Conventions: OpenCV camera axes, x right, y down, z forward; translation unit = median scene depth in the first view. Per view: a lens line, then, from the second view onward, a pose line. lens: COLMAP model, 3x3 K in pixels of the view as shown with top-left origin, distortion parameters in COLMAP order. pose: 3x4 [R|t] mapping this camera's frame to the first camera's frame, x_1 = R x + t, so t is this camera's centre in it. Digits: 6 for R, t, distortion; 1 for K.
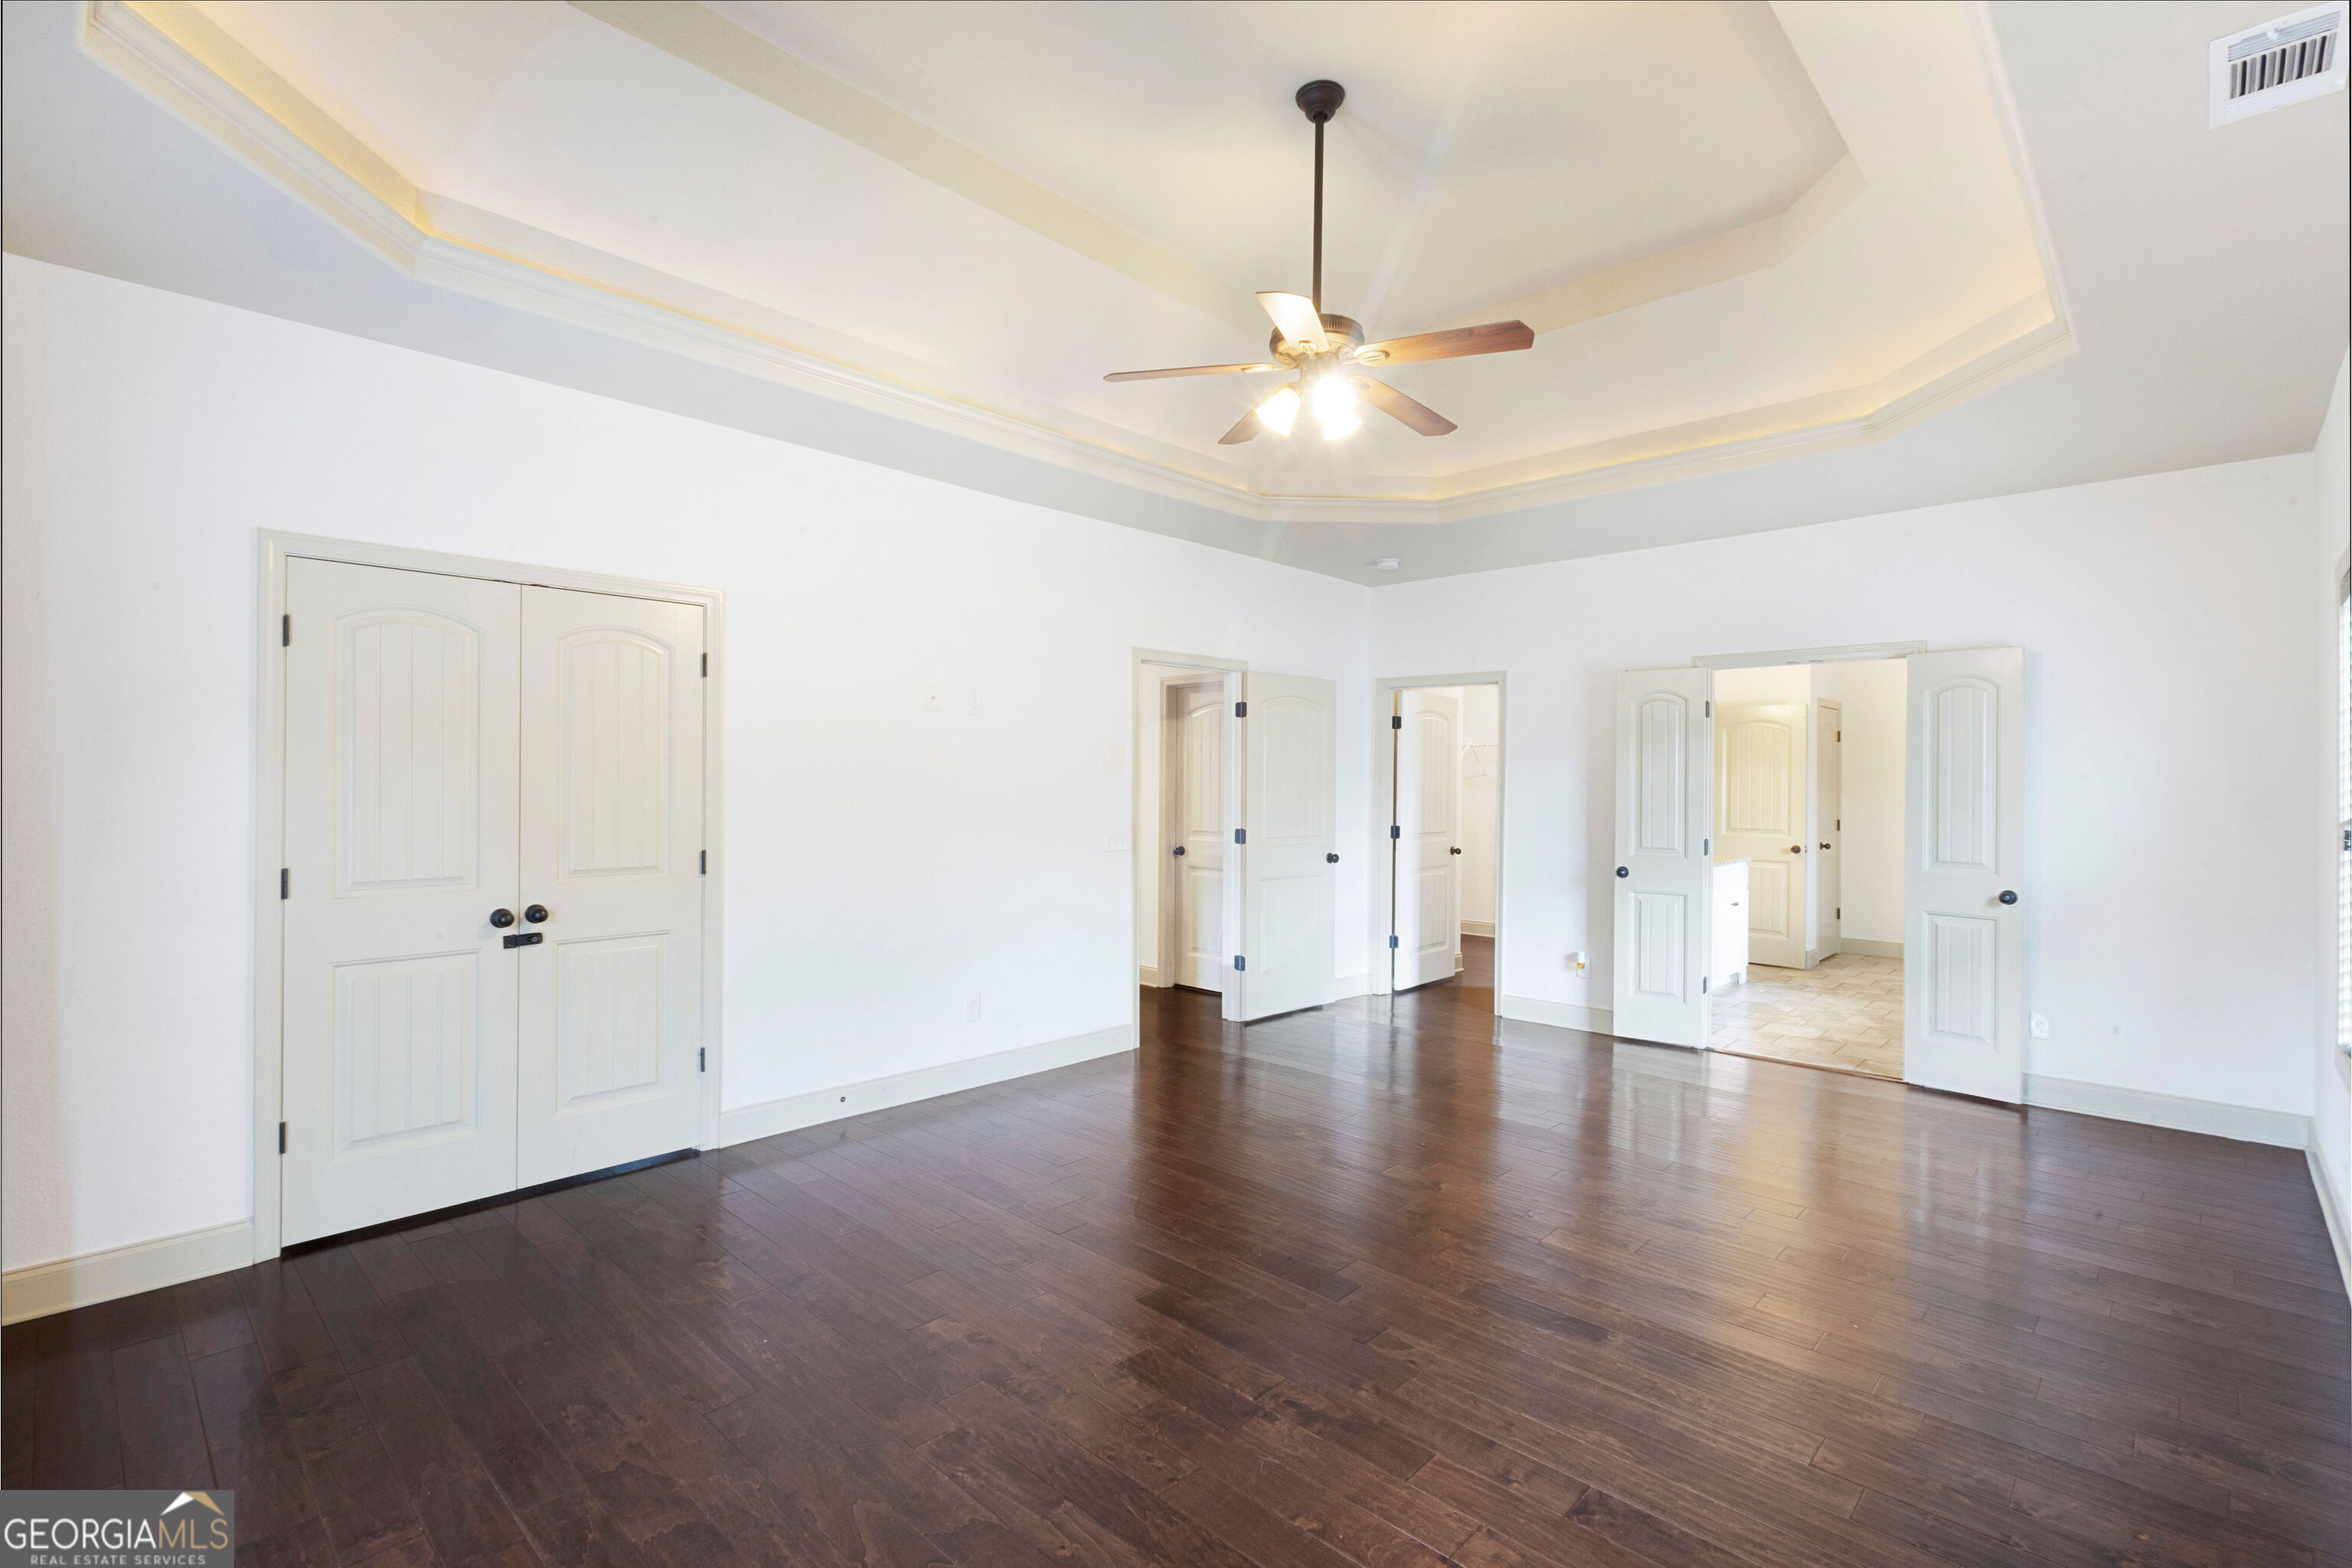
lens RADIAL K [[1074.9, 0, 1175.0], [0, 1074.9, 780.9], [0, 0, 1]] dist [0.004802, -0.001322]
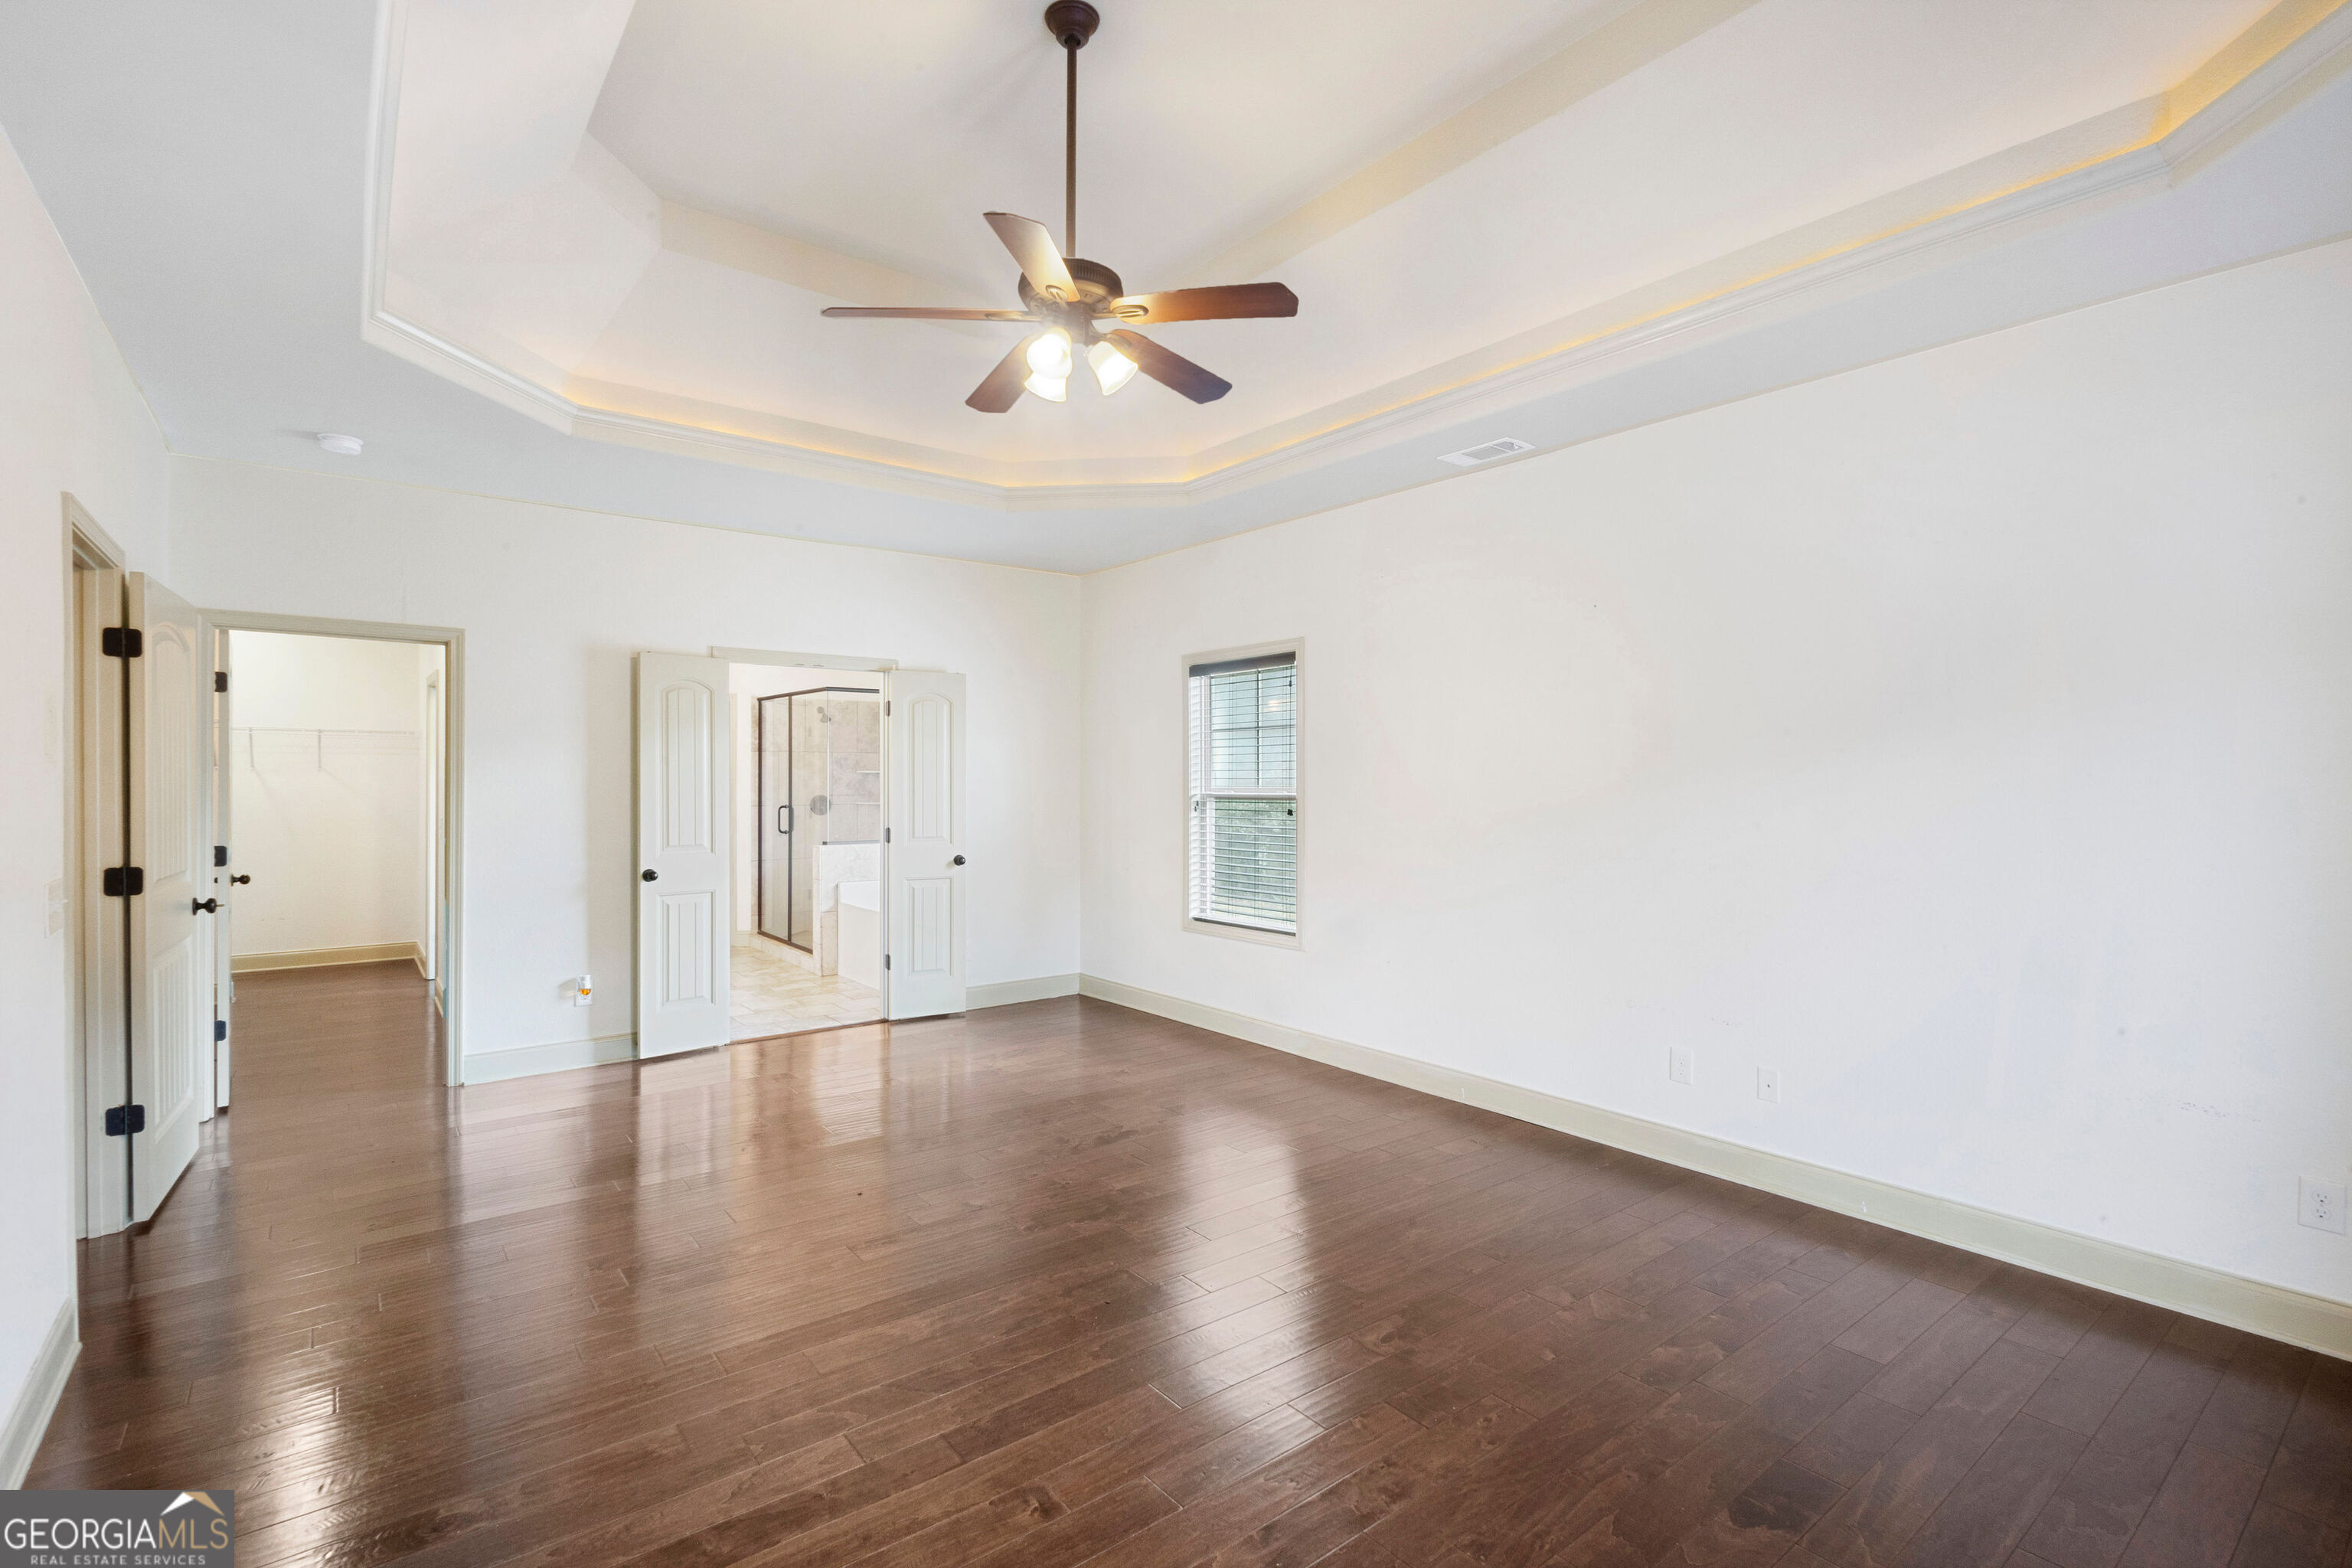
lens RADIAL K [[1074.9, 0, 1175.2], [0, 1074.9, 782.3], [0, 0, 1]] dist [0.004802, -0.001322]
pose [[0.143087, -0.012354, 0.989633, -0.412412], [0.000173, 0.999922, 0.012458, -0.004539], [-0.989710, -0.001611, 0.143078, 0.433104]]
